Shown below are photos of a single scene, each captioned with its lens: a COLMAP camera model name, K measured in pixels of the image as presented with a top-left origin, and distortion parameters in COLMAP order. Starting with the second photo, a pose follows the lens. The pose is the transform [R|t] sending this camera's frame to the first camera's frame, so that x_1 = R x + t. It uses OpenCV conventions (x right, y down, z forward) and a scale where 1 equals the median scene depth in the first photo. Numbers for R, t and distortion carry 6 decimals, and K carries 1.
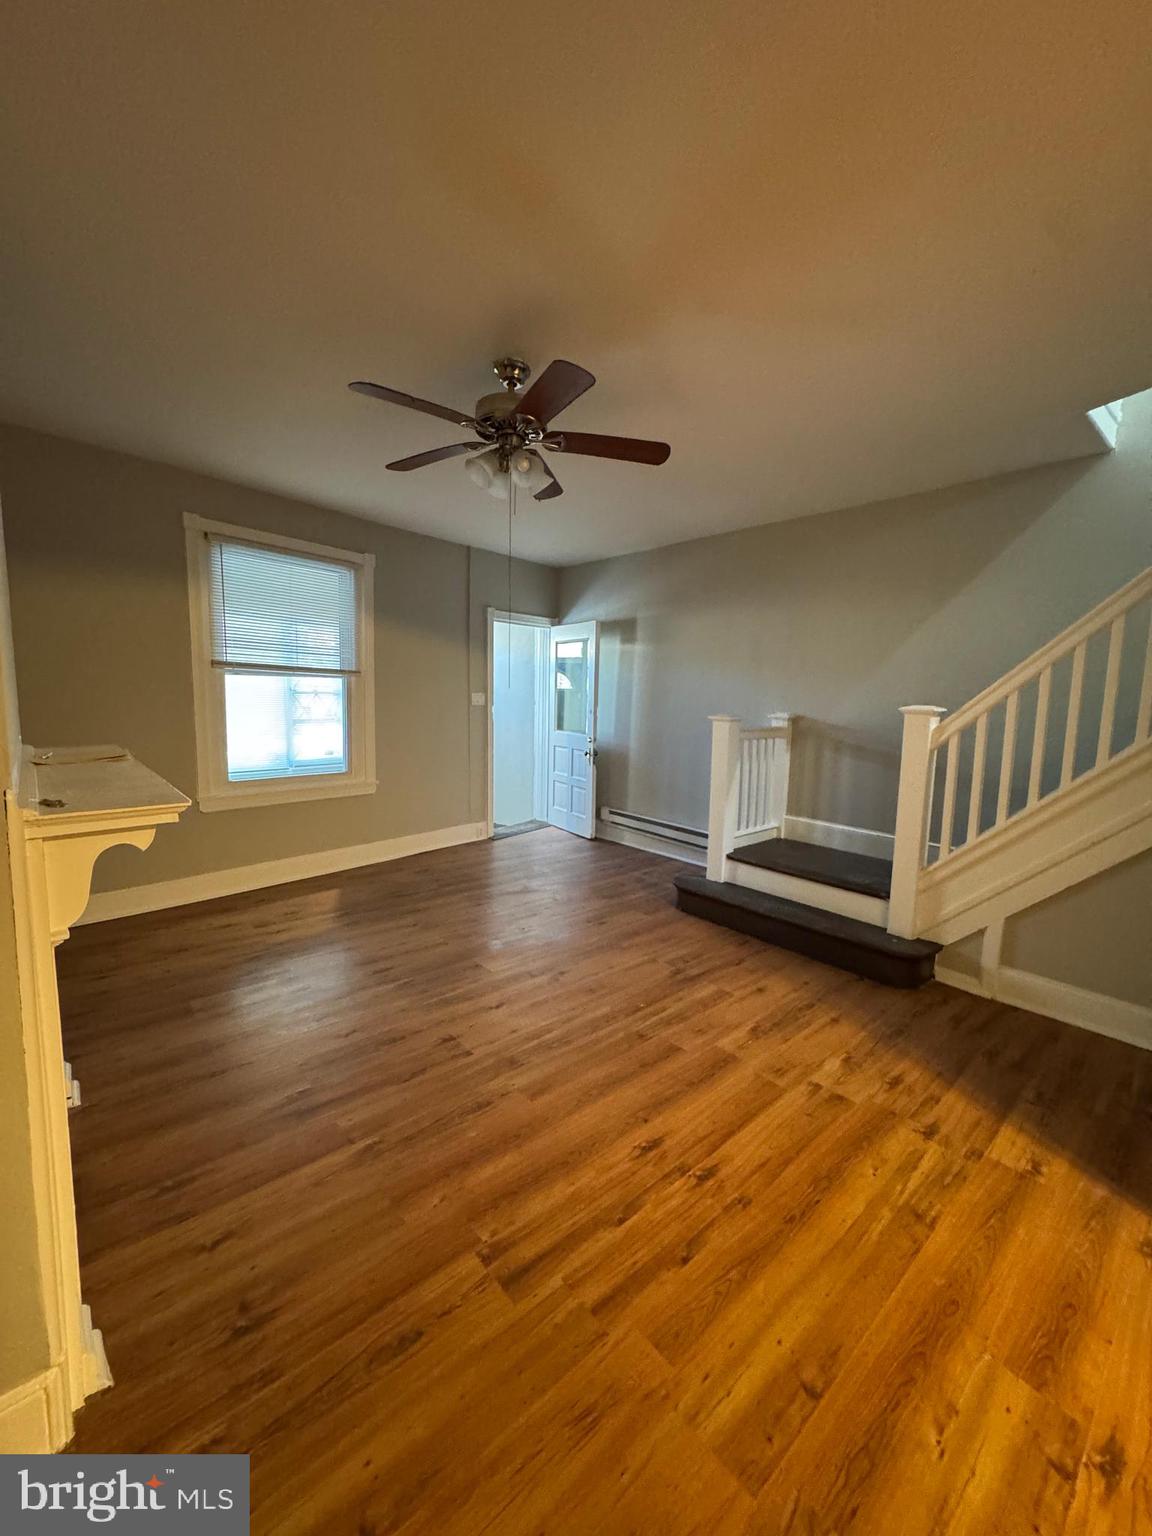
lens RADIAL K [[611.7, 0, 572.2], [0, 611.7, 764.4], [0, 0, 1]] dist [-0.002289, 0.000538]
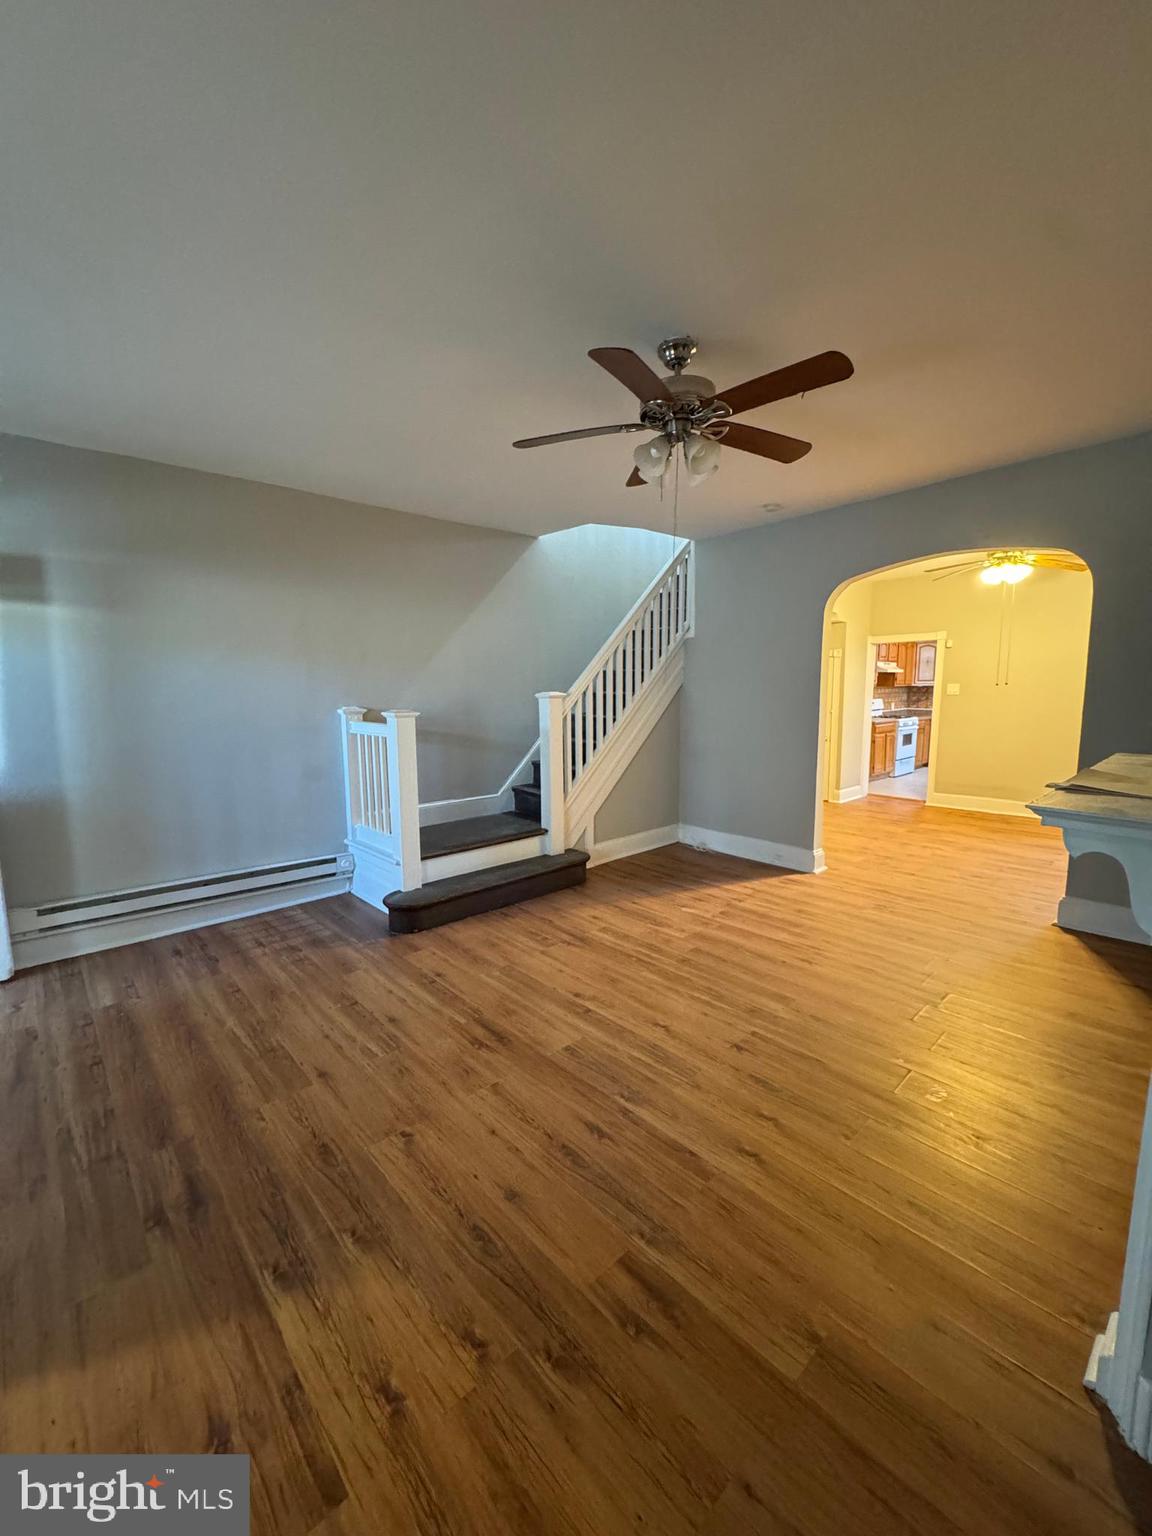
lens RADIAL K [[611.7, 0, 580.1], [0, 611.7, 774.3], [0, 0, 1]] dist [-0.002289, 0.000538]
pose [[-0.024672, -0.160830, 0.986674, -0.915264], [0.125380, 0.978683, 0.162662, -0.138480], [-0.991802, 0.127722, -0.003981, 1.009785]]
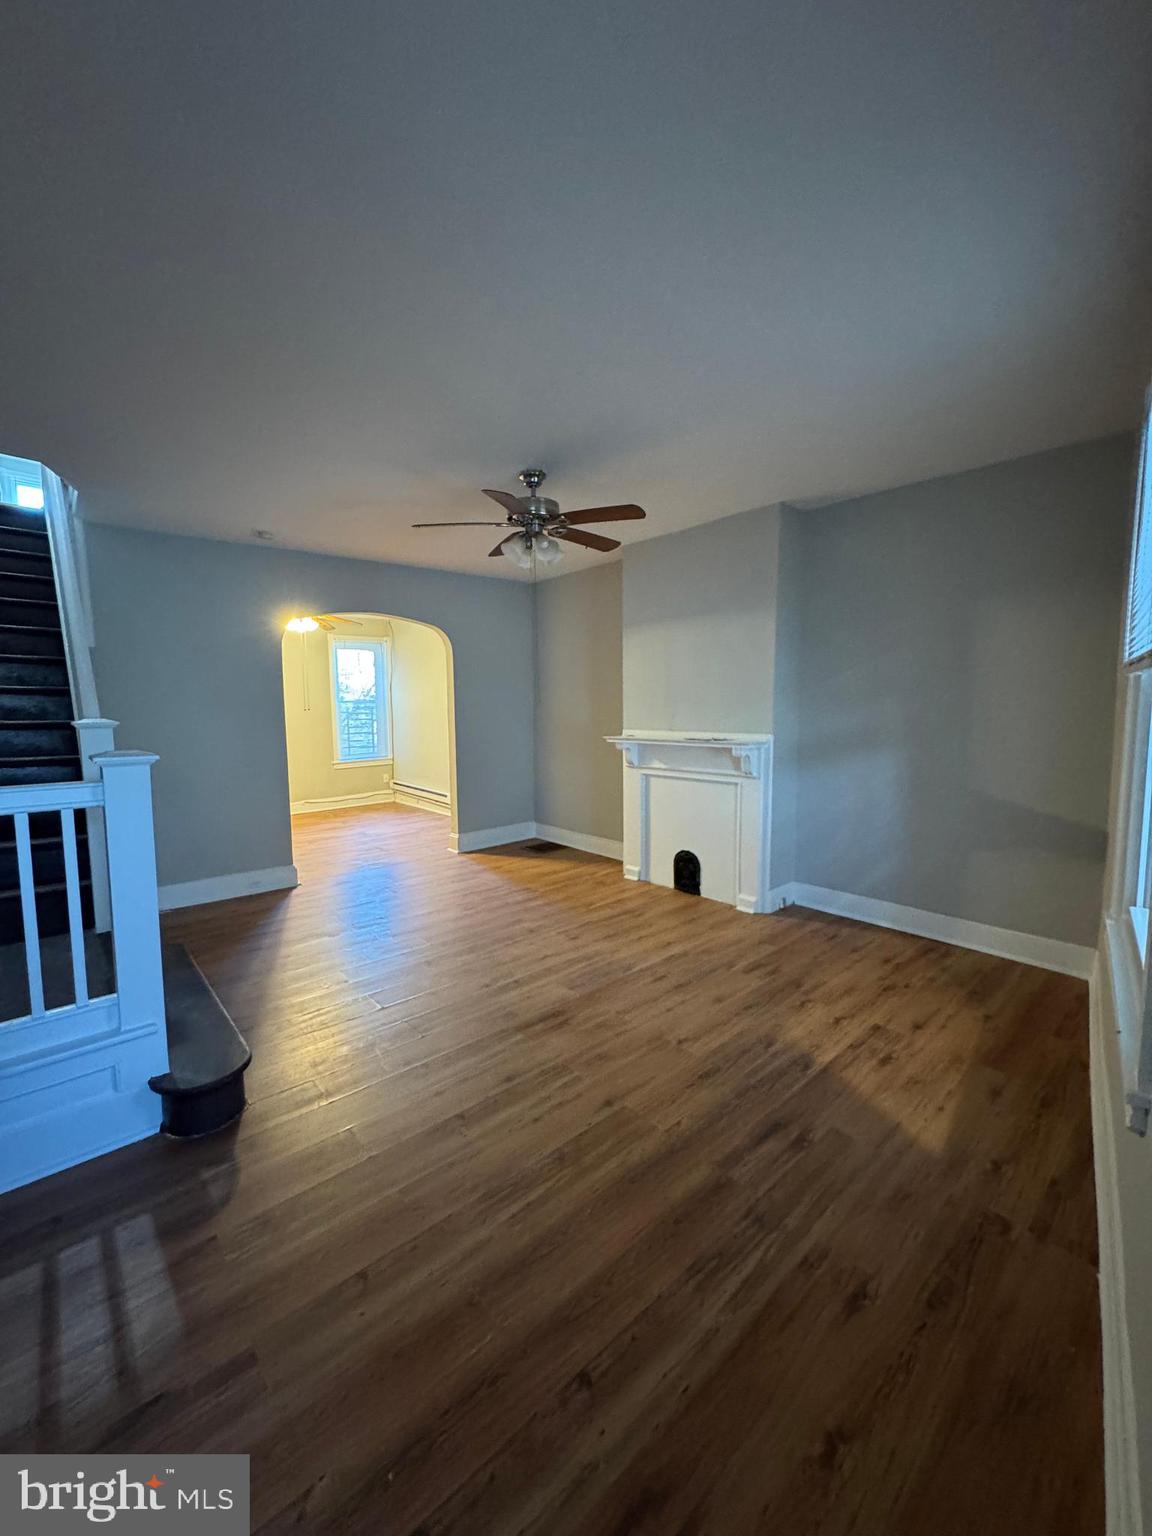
lens RADIAL K [[611.7, 0, 567.2], [0, 611.7, 761.5], [0, 0, 1]] dist [-0.002289, 0.000538]
pose [[-0.999924, -0.012097, 0.002242, -0.155200], [-0.011377, 0.978532, 0.205781, -0.248479], [-0.004683, 0.205740, -0.978595, 2.024298]]
